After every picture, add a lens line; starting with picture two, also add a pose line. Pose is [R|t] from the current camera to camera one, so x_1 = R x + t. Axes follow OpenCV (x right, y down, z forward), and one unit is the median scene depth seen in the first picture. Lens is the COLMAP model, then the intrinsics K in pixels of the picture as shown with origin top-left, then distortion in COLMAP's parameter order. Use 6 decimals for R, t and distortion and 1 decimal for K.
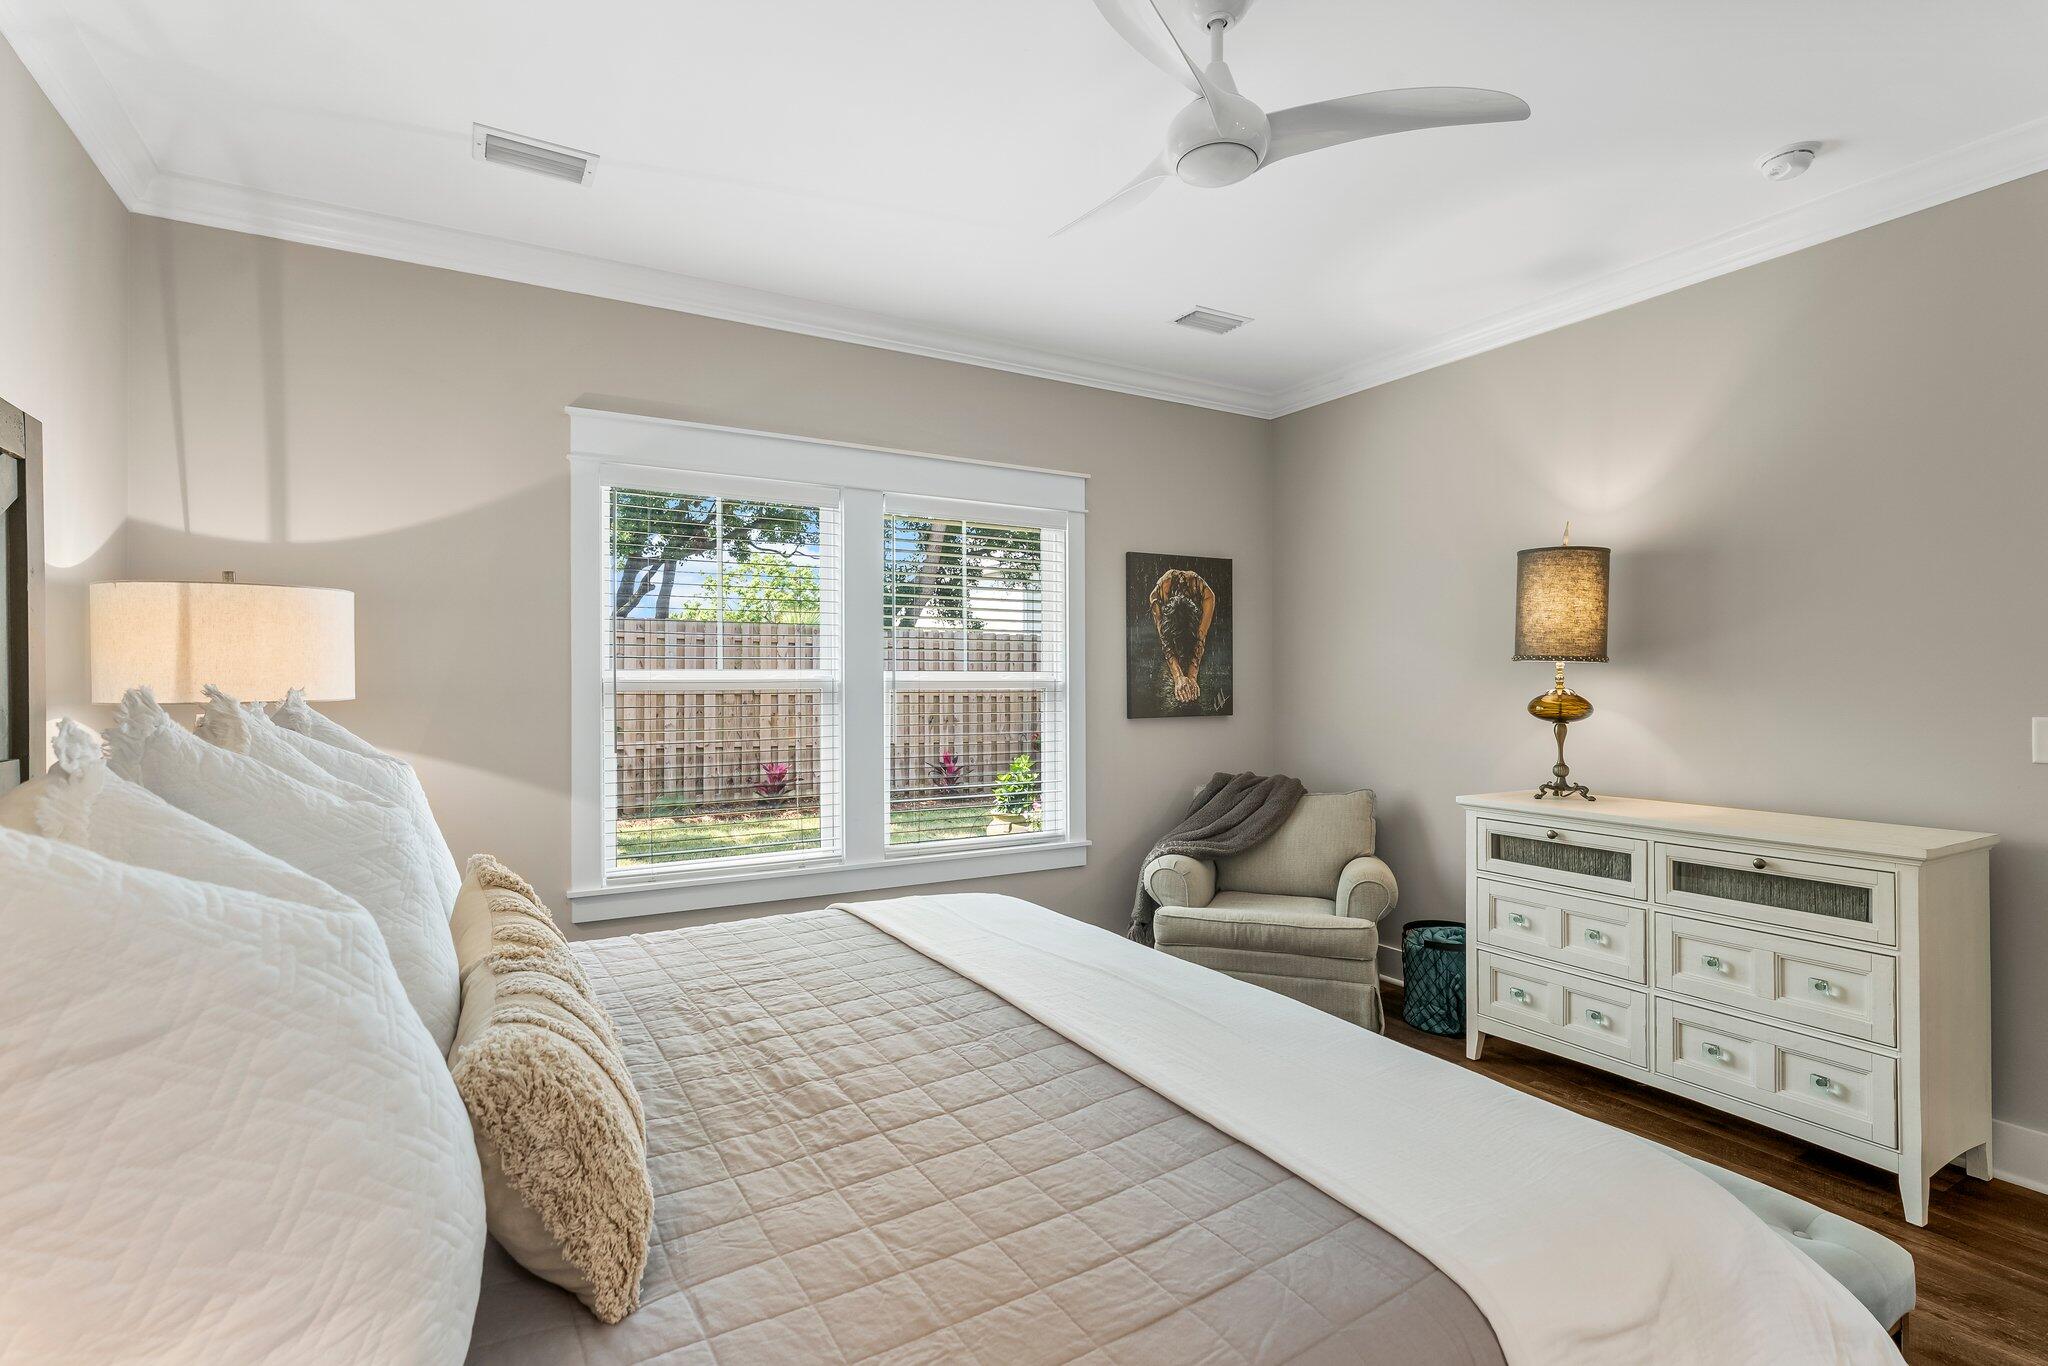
lens RADIAL K [[962.8, 0, 1024.0], [0, 962.8, 683.0], [0, 0, 1]] dist [-0.000286, -0.000085]
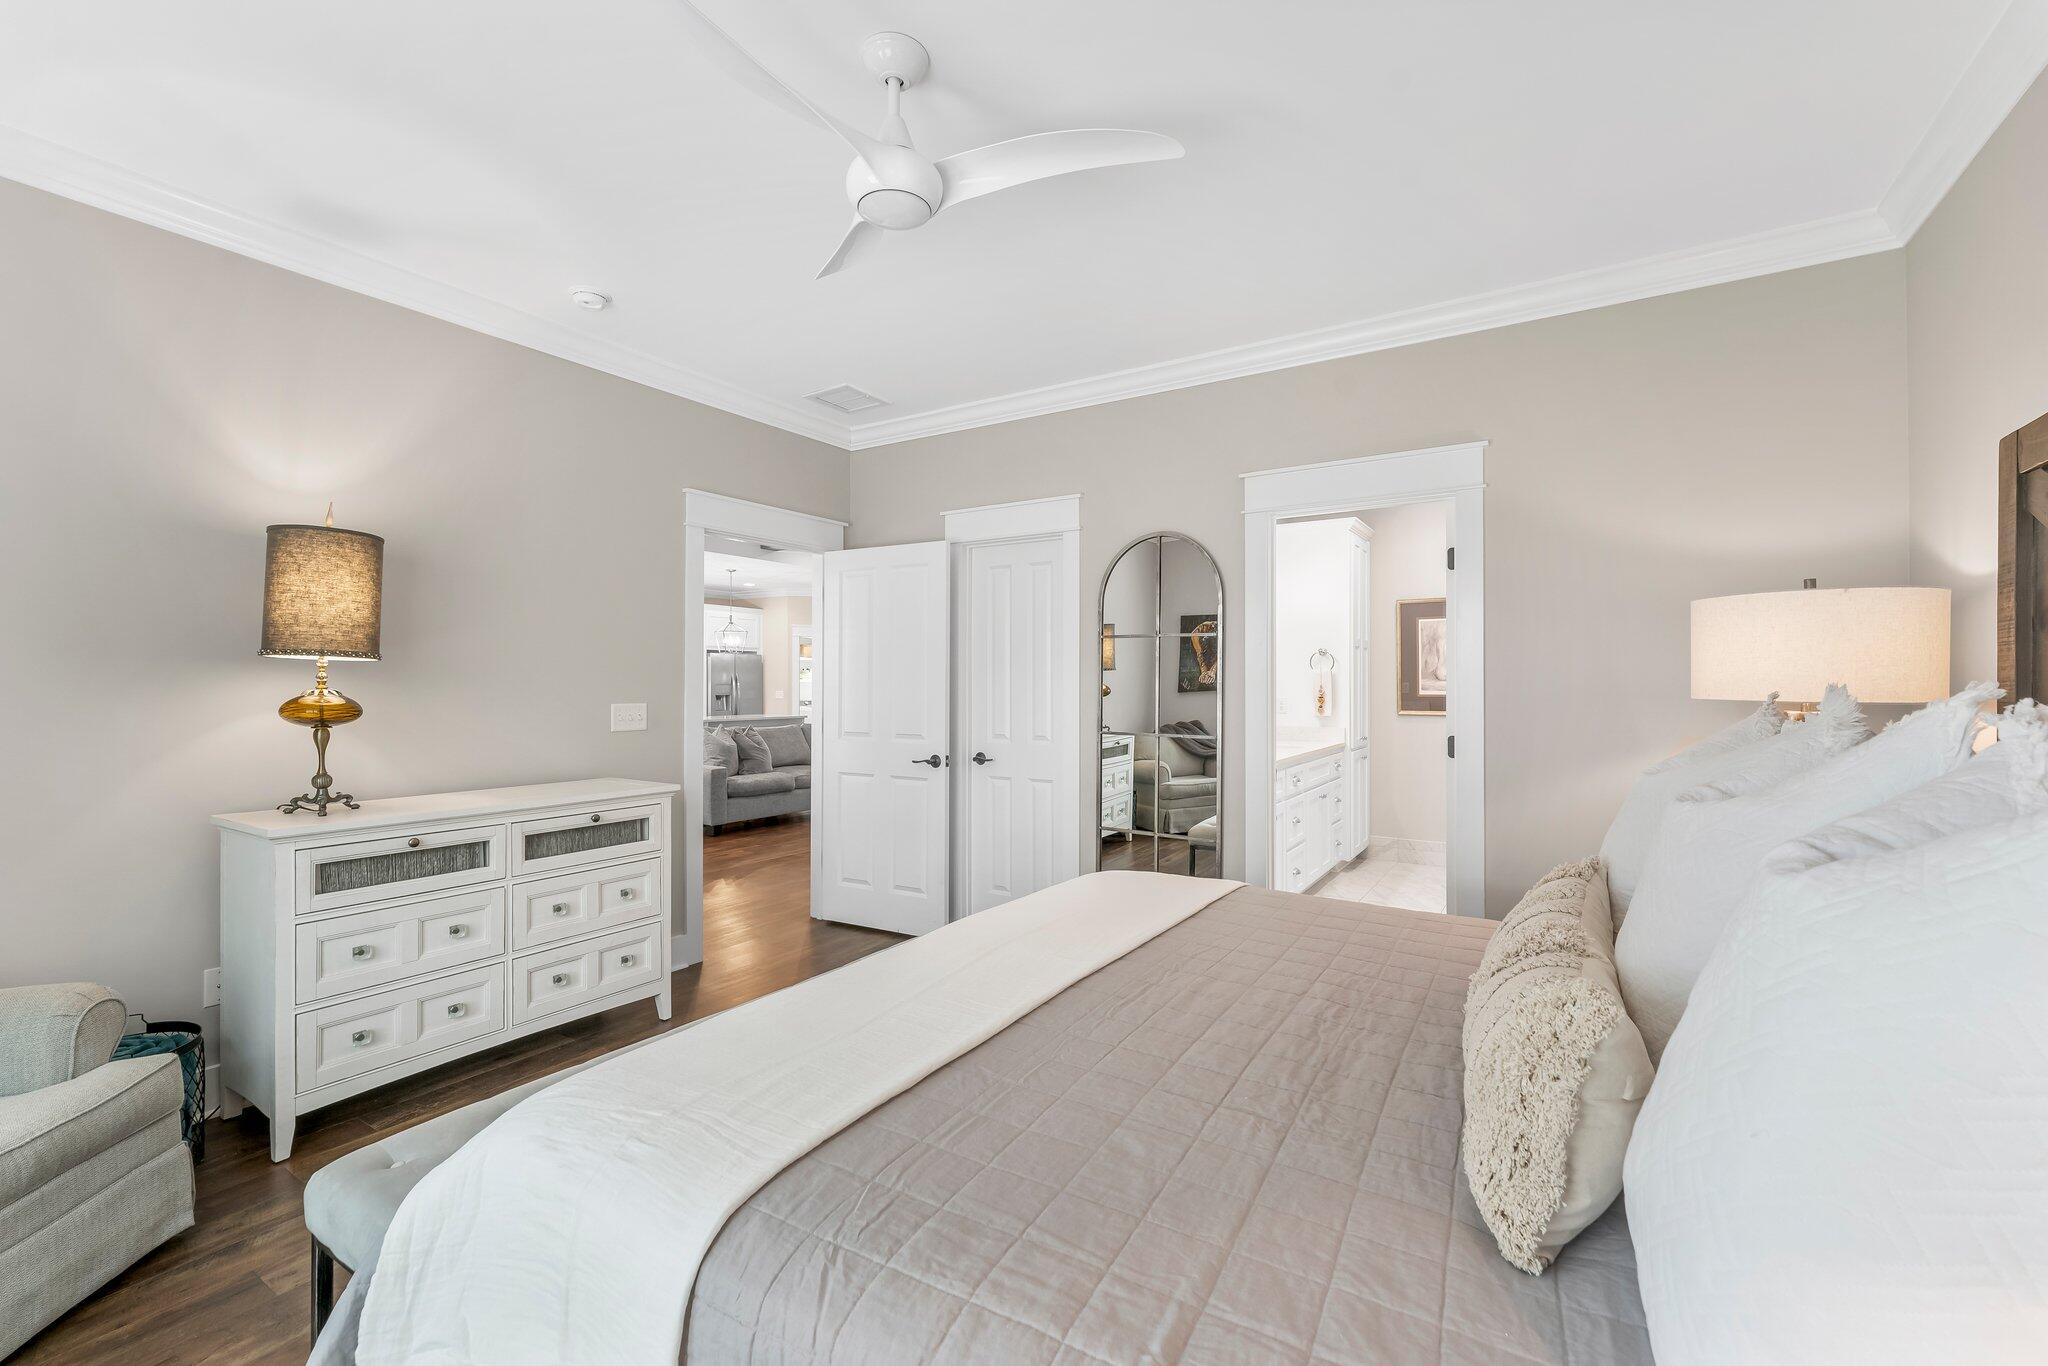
lens RADIAL K [[840.0, 0, 1024.0], [0, 840.0, 683.0], [0, 0, 1]] dist [-0.023868, 0.000002]
pose [[-0.466773, 0.005422, 0.884361, -0.461490], [0.001041, 0.999984, -0.005581, 0.006286], [-0.884377, -0.001684, -0.466771, 0.875020]]
